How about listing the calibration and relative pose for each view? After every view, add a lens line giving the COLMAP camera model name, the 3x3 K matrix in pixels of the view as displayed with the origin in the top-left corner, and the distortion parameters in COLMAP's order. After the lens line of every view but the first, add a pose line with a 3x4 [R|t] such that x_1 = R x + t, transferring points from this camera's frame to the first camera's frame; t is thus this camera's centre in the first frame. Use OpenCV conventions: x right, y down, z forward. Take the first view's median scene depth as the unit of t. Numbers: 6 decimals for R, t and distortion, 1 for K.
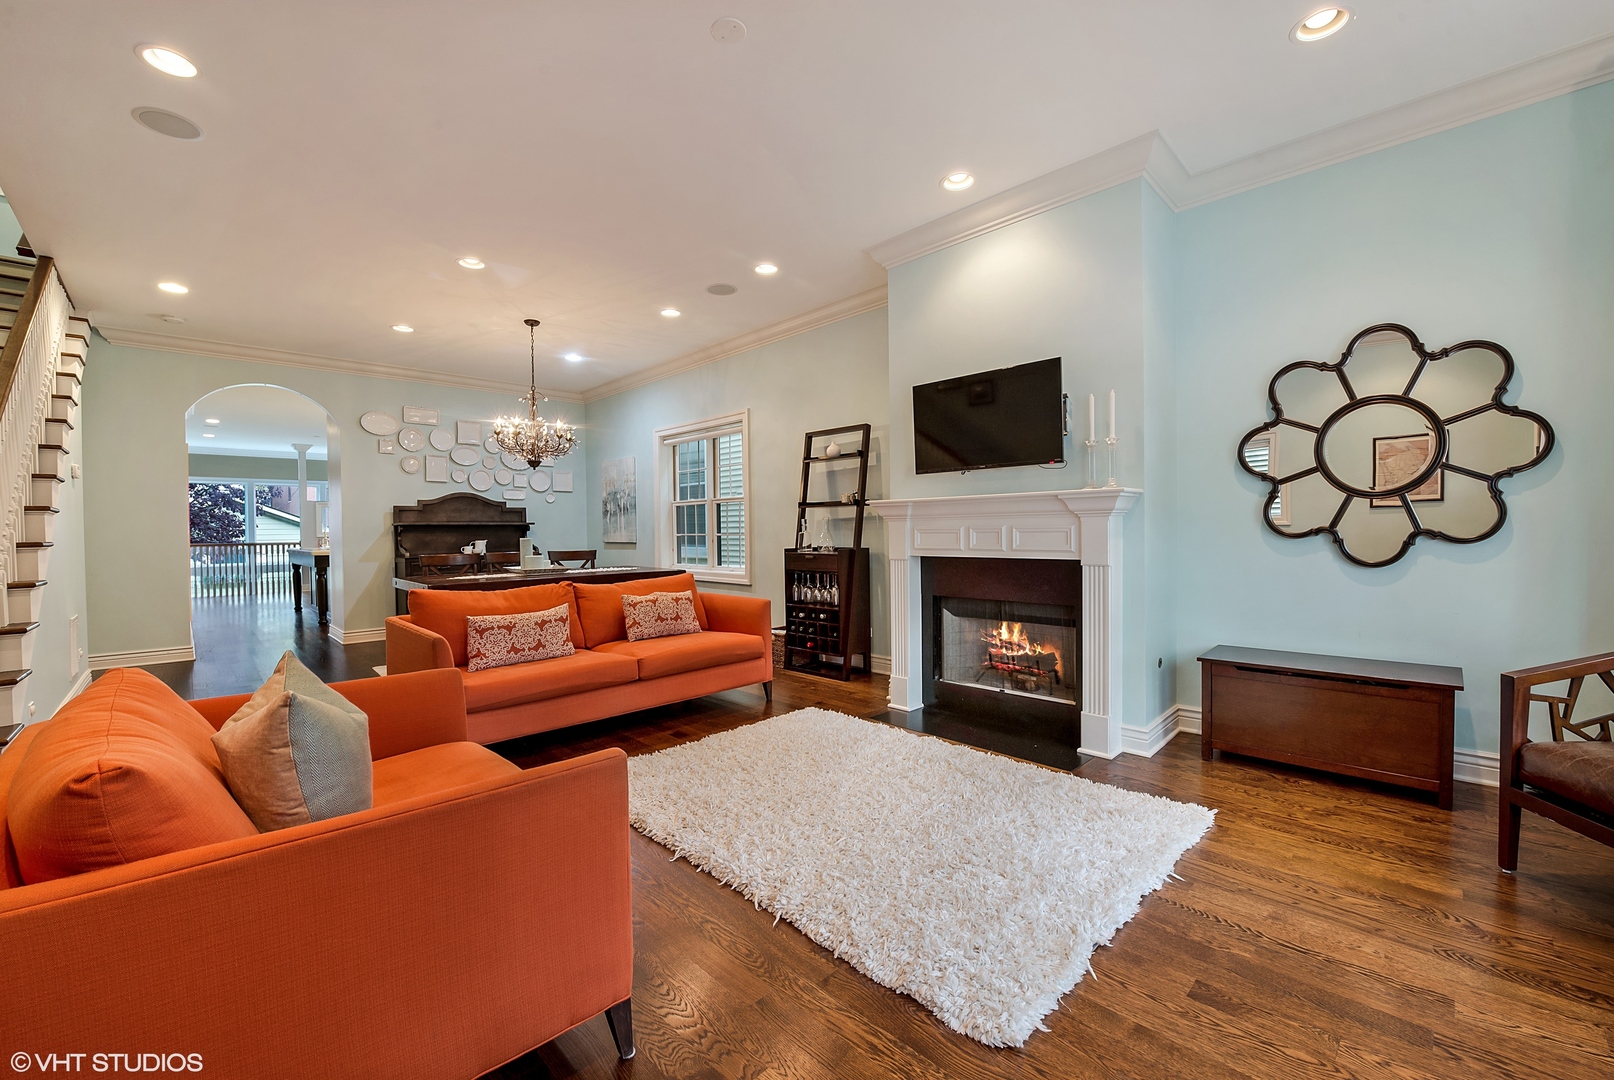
lens RADIAL K [[717.7, 0, 812.4], [0, 717.7, 545.2], [0, 0, 1]] dist [-0.003117, -0.000484]
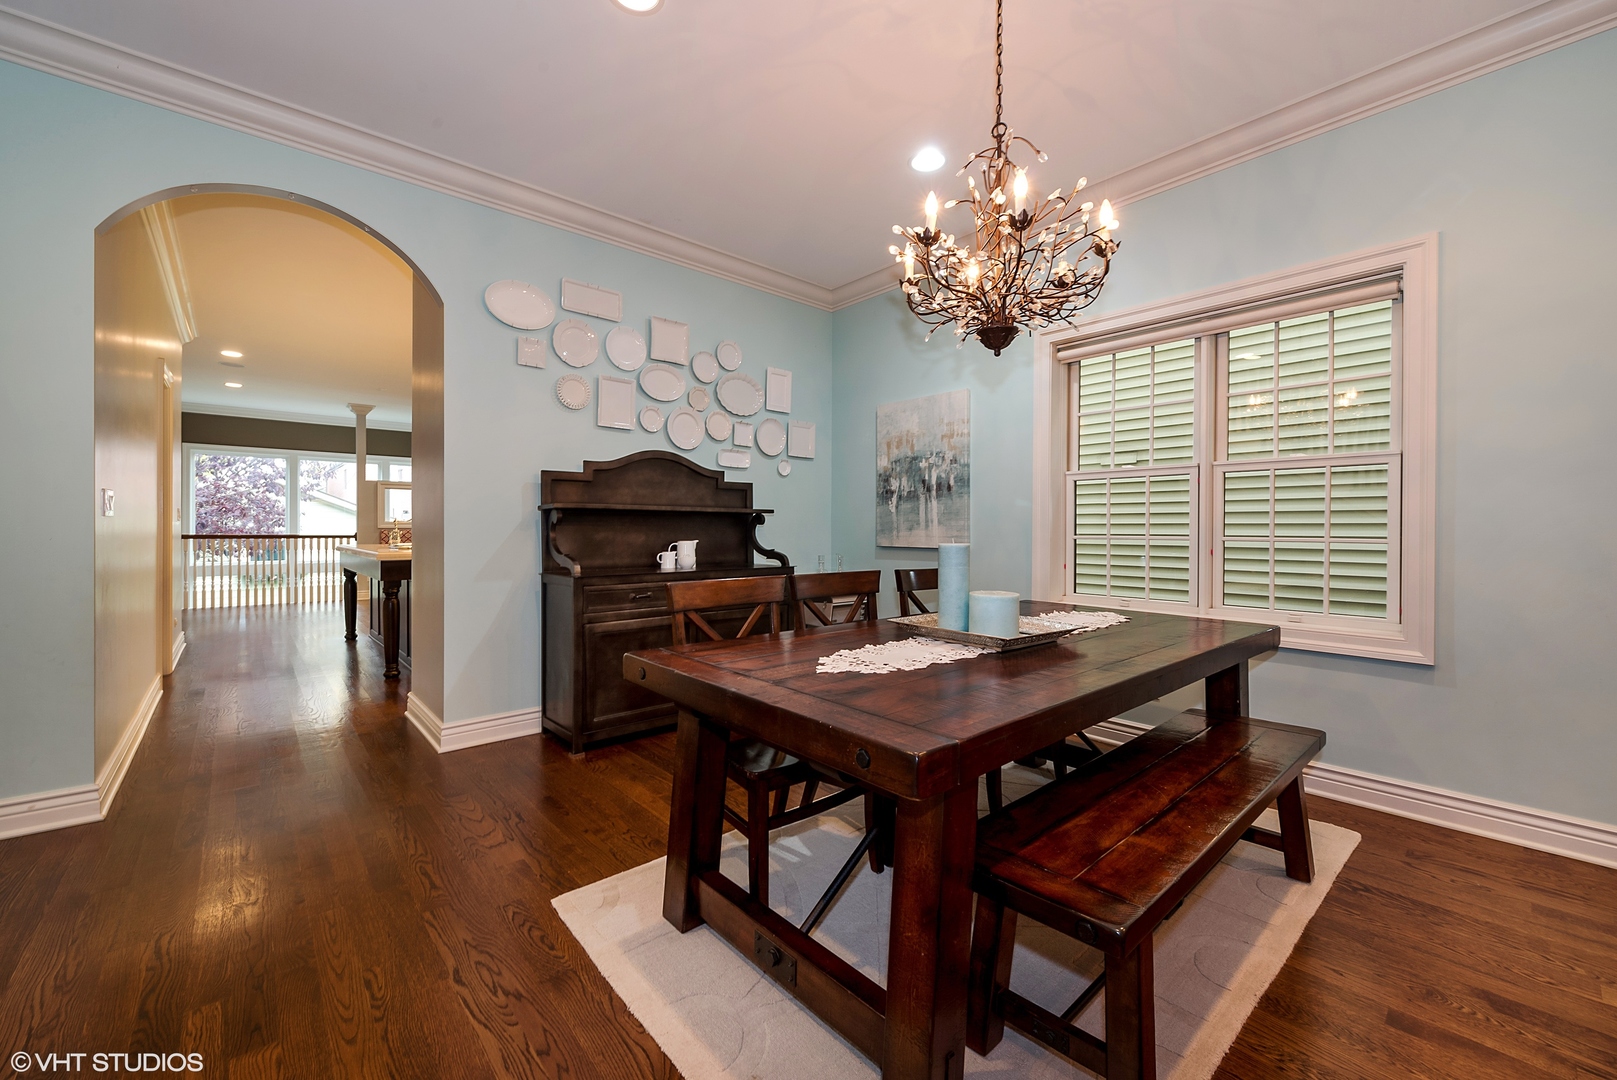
lens RADIAL K [[670.6, 0, 808.1], [0, 670.6, 533.5], [0, 0, 1]] dist [0.003190, 0.000296]
pose [[0.999507, 0.016158, -0.026914, -0.347481], [-0.016494, 0.999788, -0.012305, -0.006980], [0.026710, 0.012742, 0.999562, 0.483267]]
